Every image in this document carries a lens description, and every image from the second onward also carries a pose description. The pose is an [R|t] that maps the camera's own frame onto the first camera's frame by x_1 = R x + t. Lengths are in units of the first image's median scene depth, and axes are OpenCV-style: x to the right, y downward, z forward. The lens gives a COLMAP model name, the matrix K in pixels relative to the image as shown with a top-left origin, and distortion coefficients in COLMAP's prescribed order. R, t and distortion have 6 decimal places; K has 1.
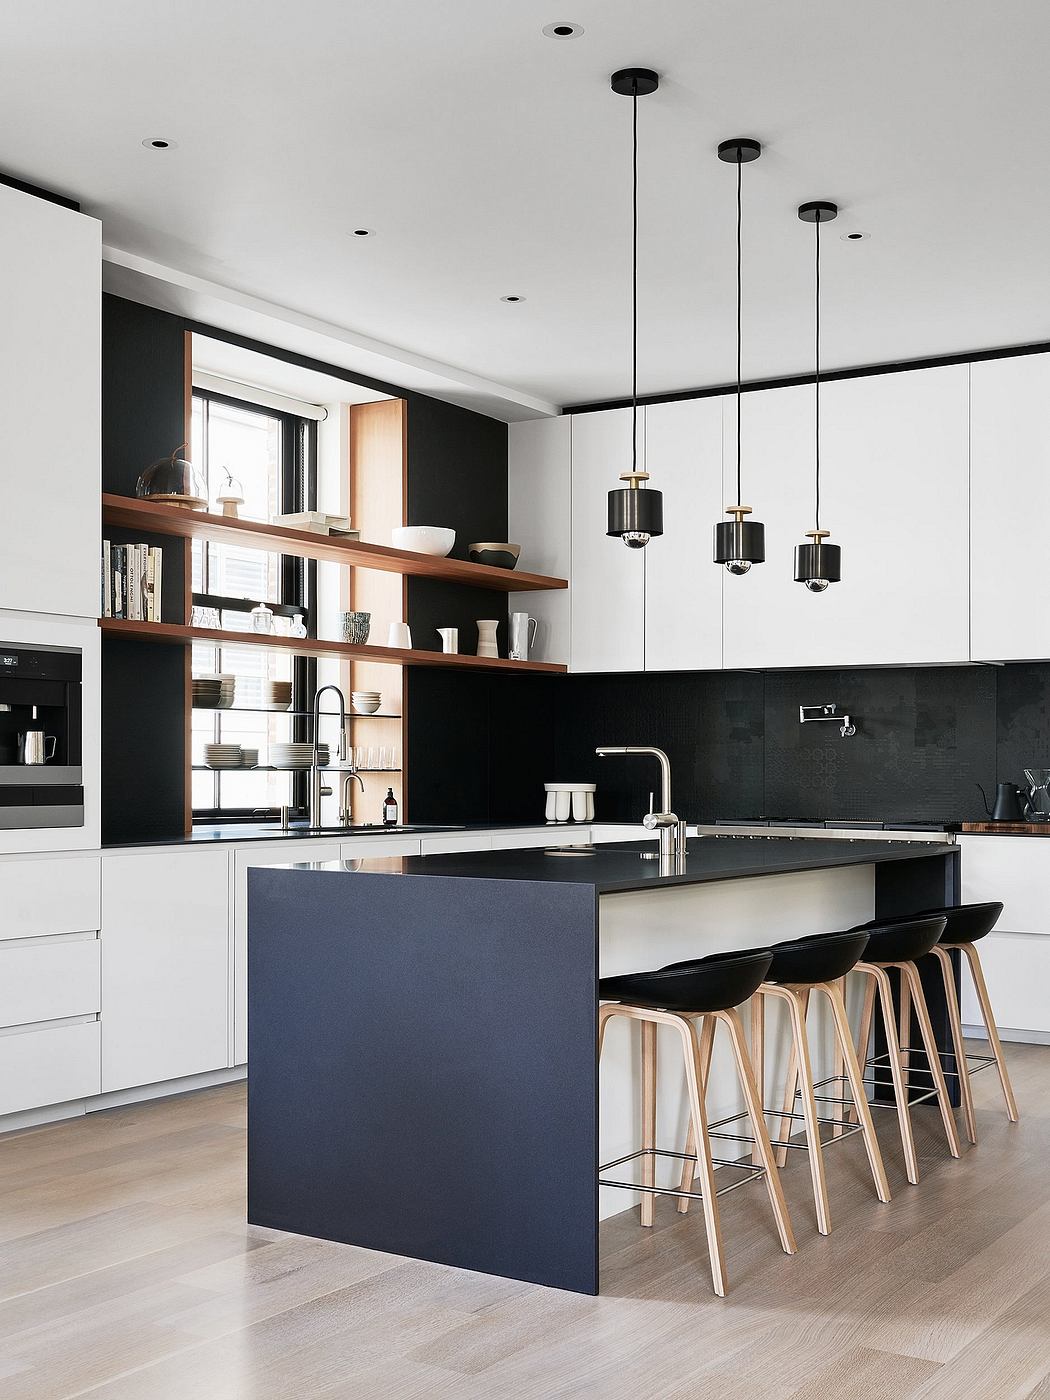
lens RADIAL K [[1672.0, 0, 525.0], [0, 1672.0, 700.0], [0, 0, 1]] dist [0.000372, -0.003325]
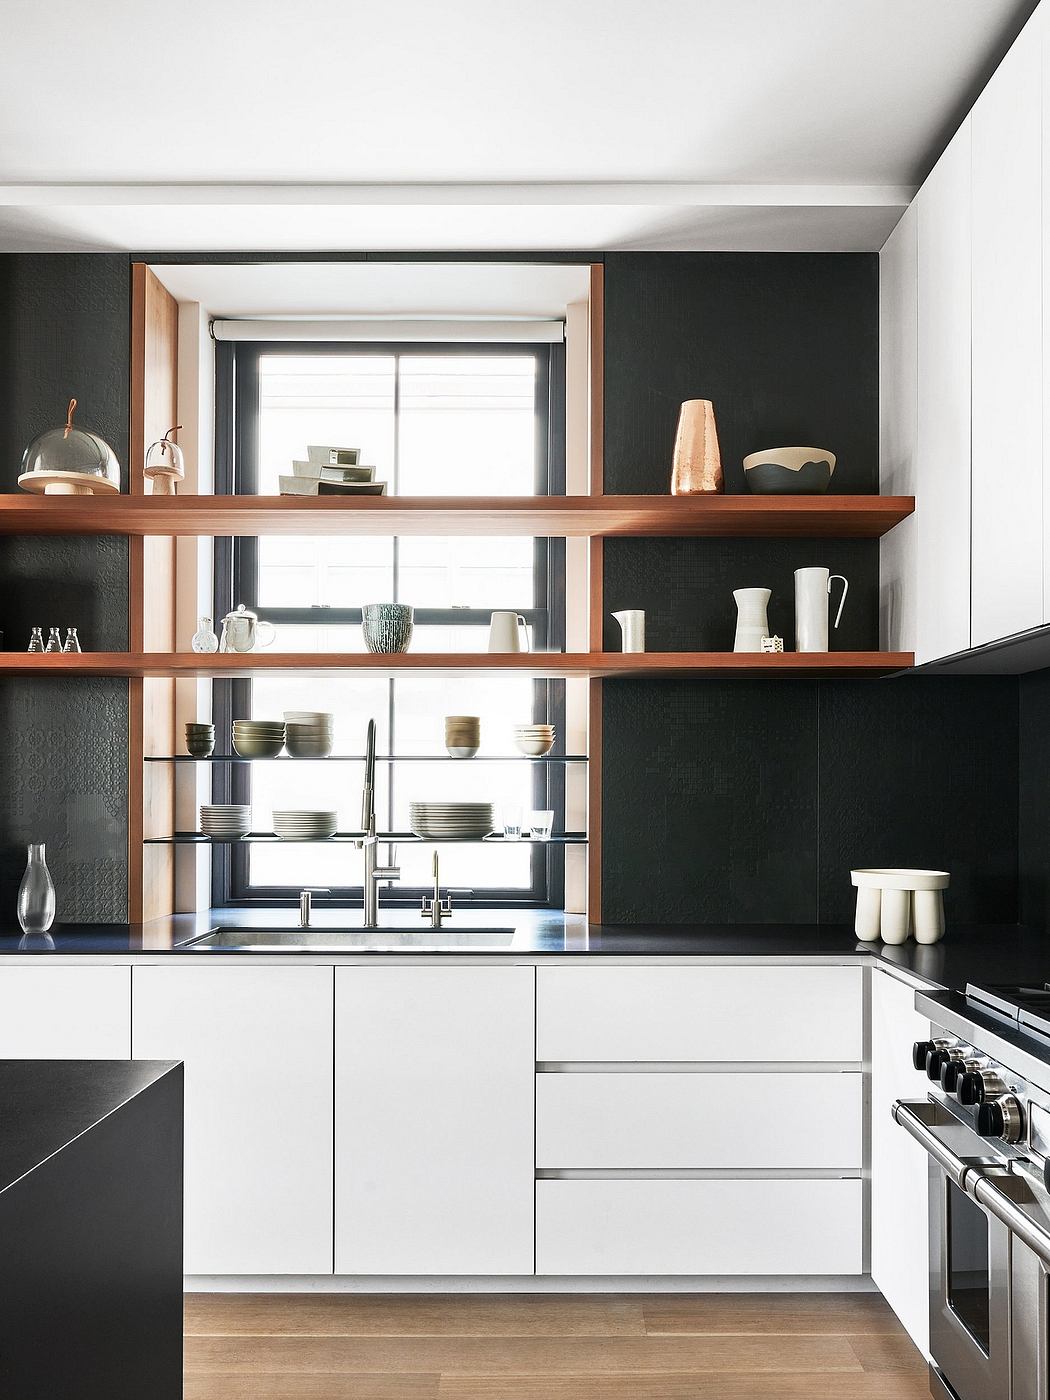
lens RADIAL K [[1266.6, 0, 528.3], [0, 1266.6, 756.7], [0, 0, 1]] dist [0.004661, 0.003103]
pose [[0.539087, -0.032217, -0.841634, 0.319586], [0.036921, 0.999212, -0.014601, 0.015169], [0.841441, -0.023203, 0.539851, 0.717501]]
